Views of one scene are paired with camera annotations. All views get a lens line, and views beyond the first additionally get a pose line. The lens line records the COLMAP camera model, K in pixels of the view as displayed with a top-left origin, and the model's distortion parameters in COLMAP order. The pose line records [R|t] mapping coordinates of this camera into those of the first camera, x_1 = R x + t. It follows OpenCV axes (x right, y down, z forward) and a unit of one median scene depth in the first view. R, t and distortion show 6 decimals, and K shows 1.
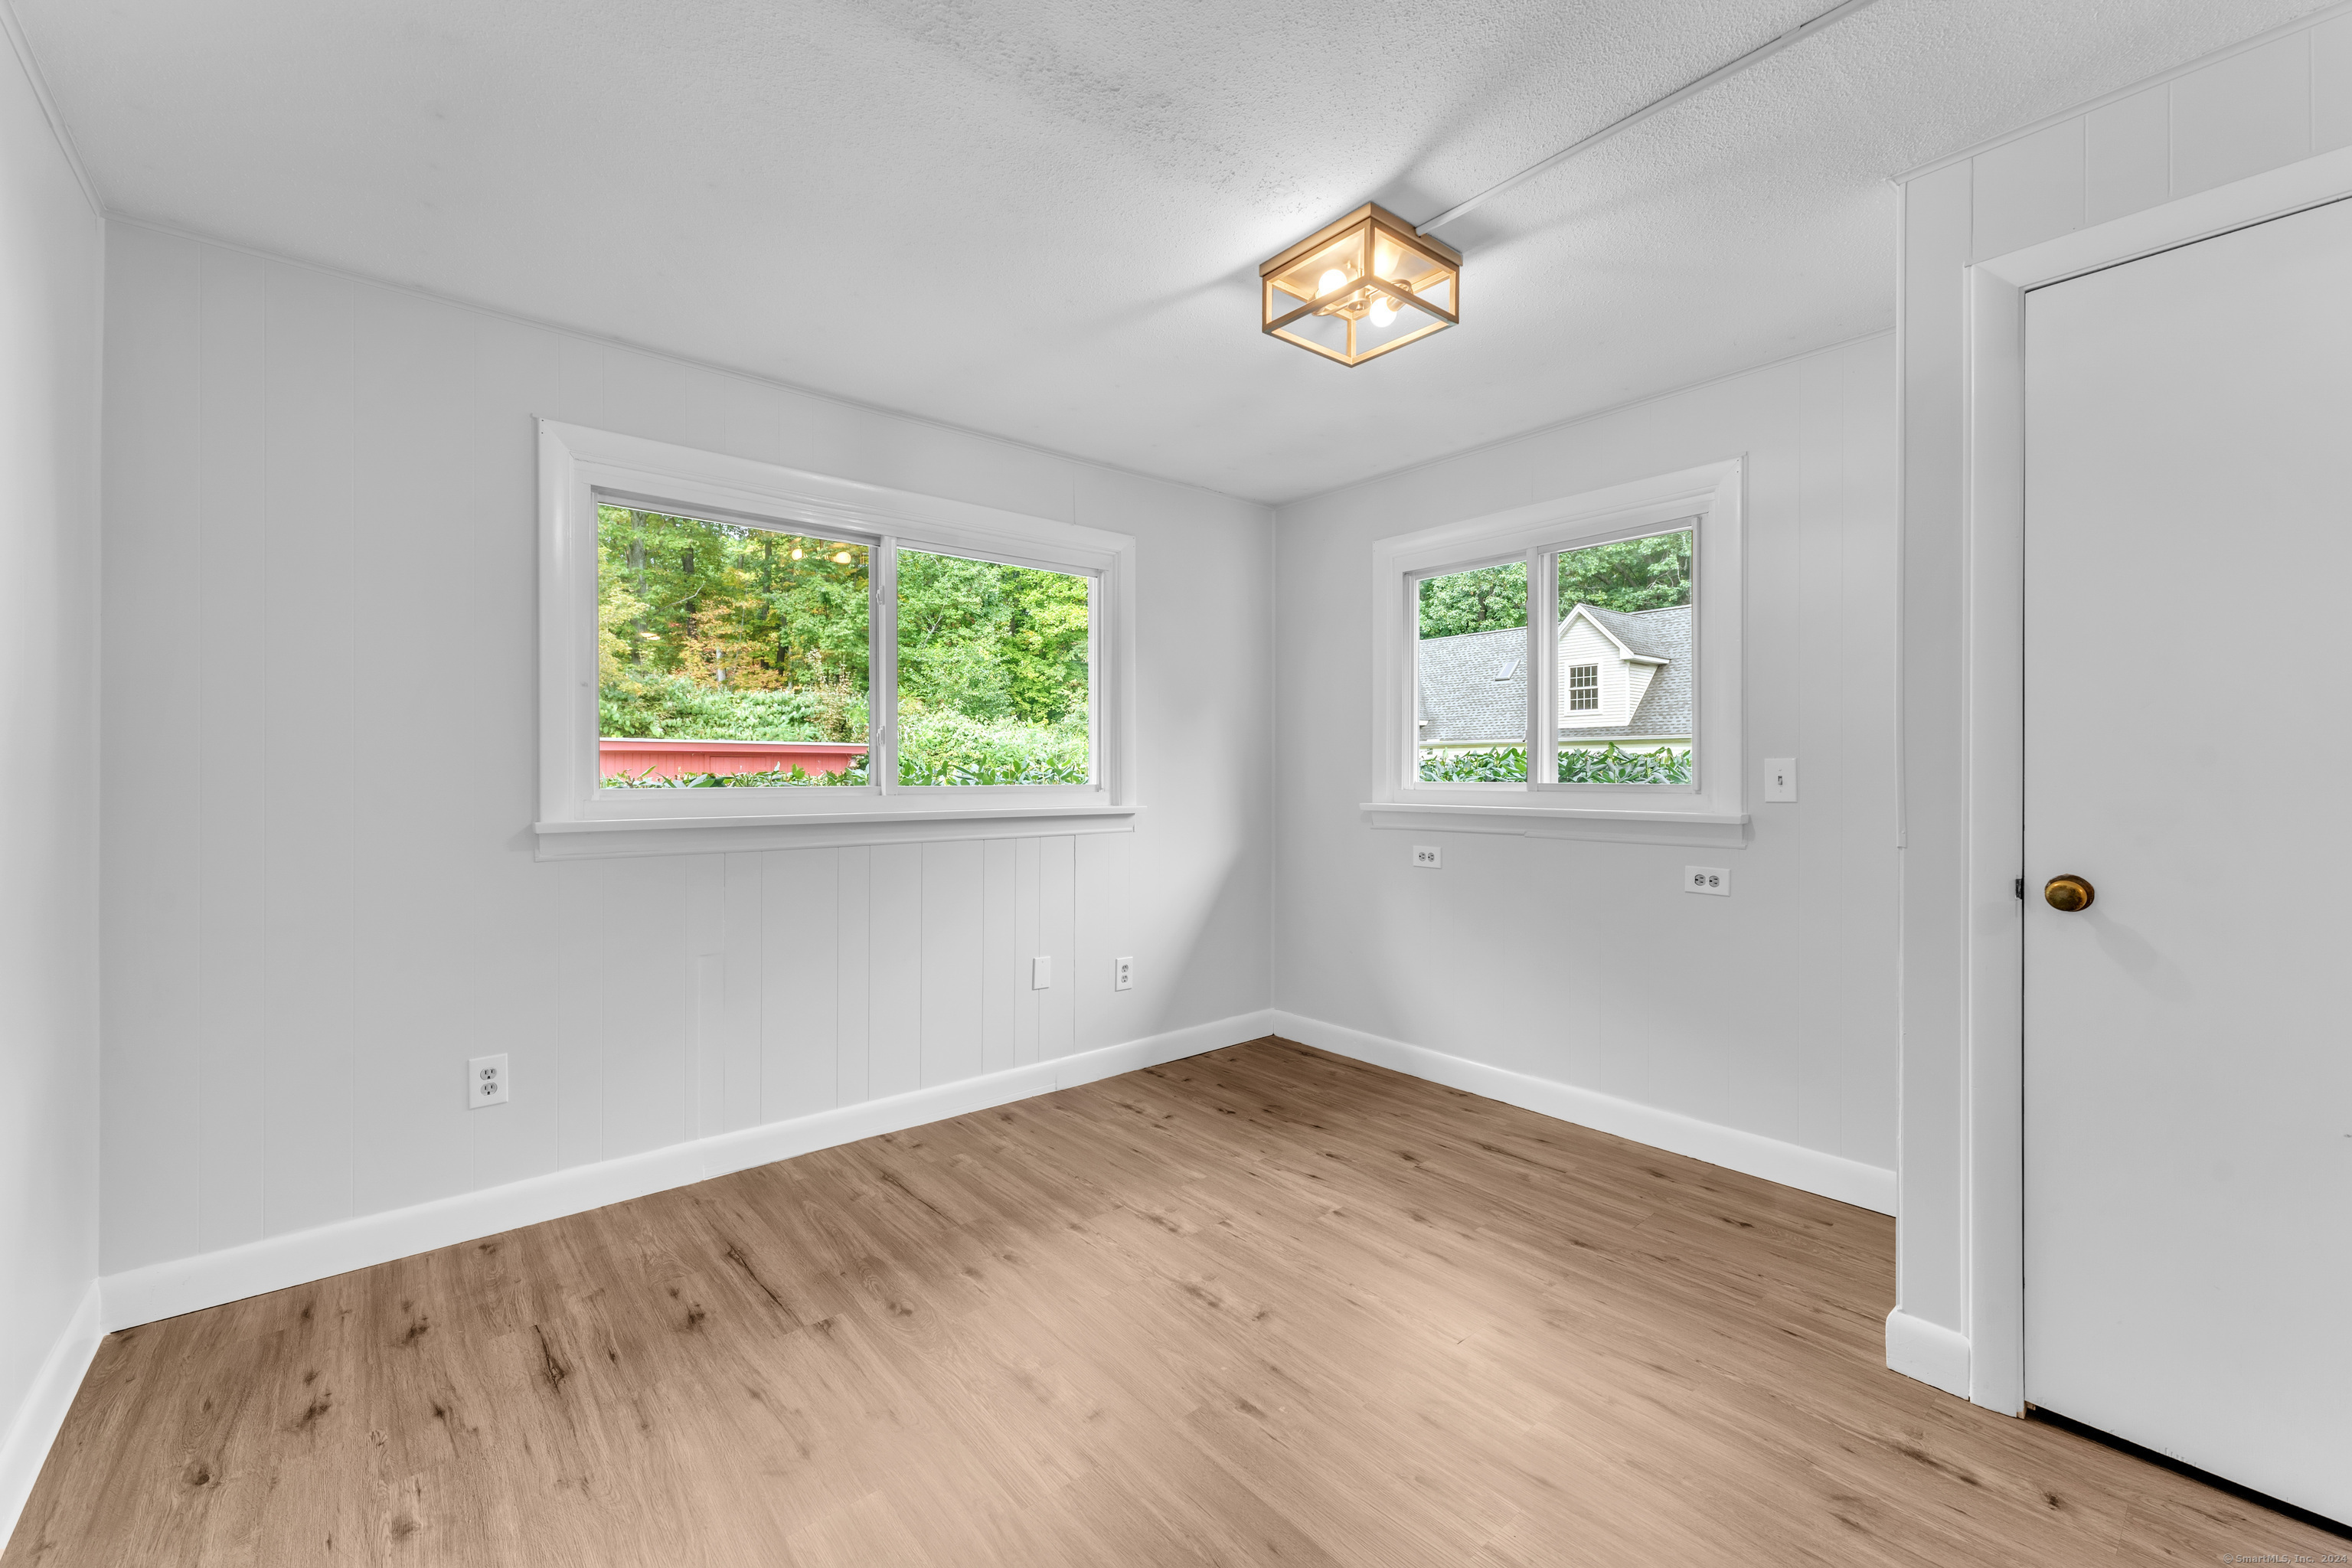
lens RADIAL K [[967.6, 0, 1187.7], [0, 967.6, 778.5], [0, 0, 1]] dist [0.000950, 0.000003]
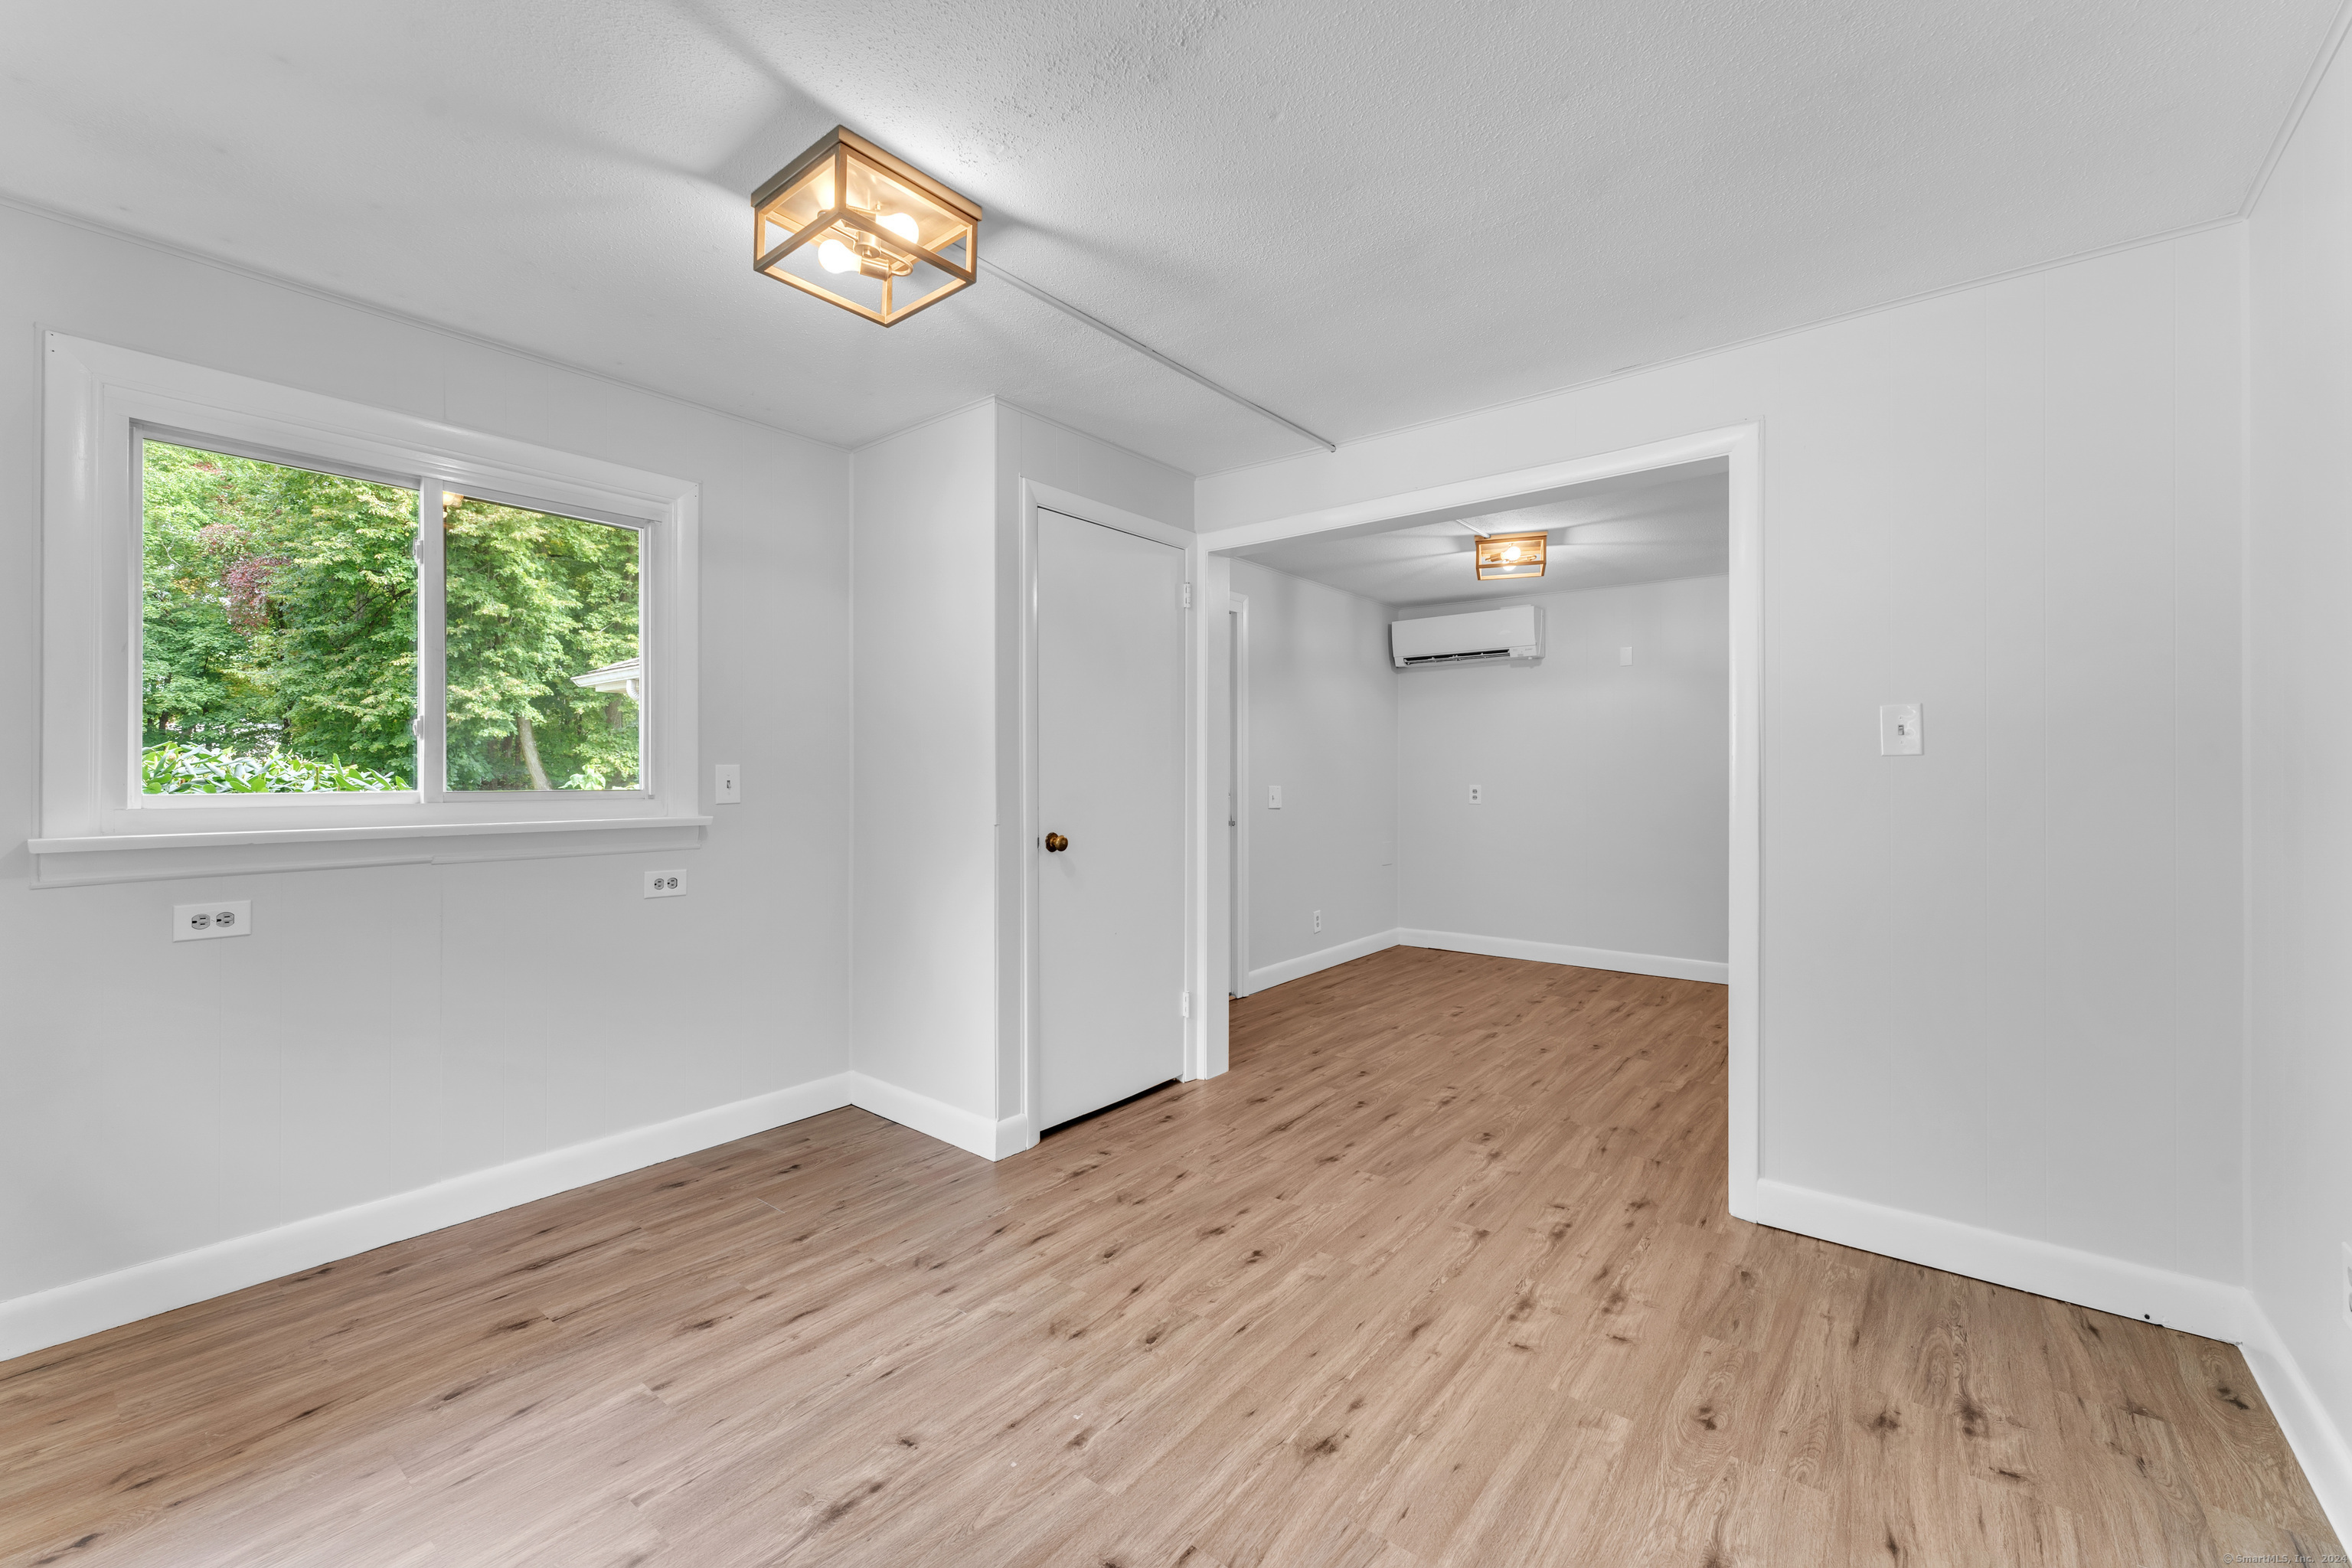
lens RADIAL K [[947.0, 0, 1163.5], [0, 947.0, 778.8], [0, 0, 1]] dist [0.002700, 0.000240]
pose [[-0.183737, -0.002706, 0.982972, -0.570754], [0.005964, 0.999975, 0.003867, -0.005925], [-0.982957, 0.006573, -0.183716, 0.707618]]
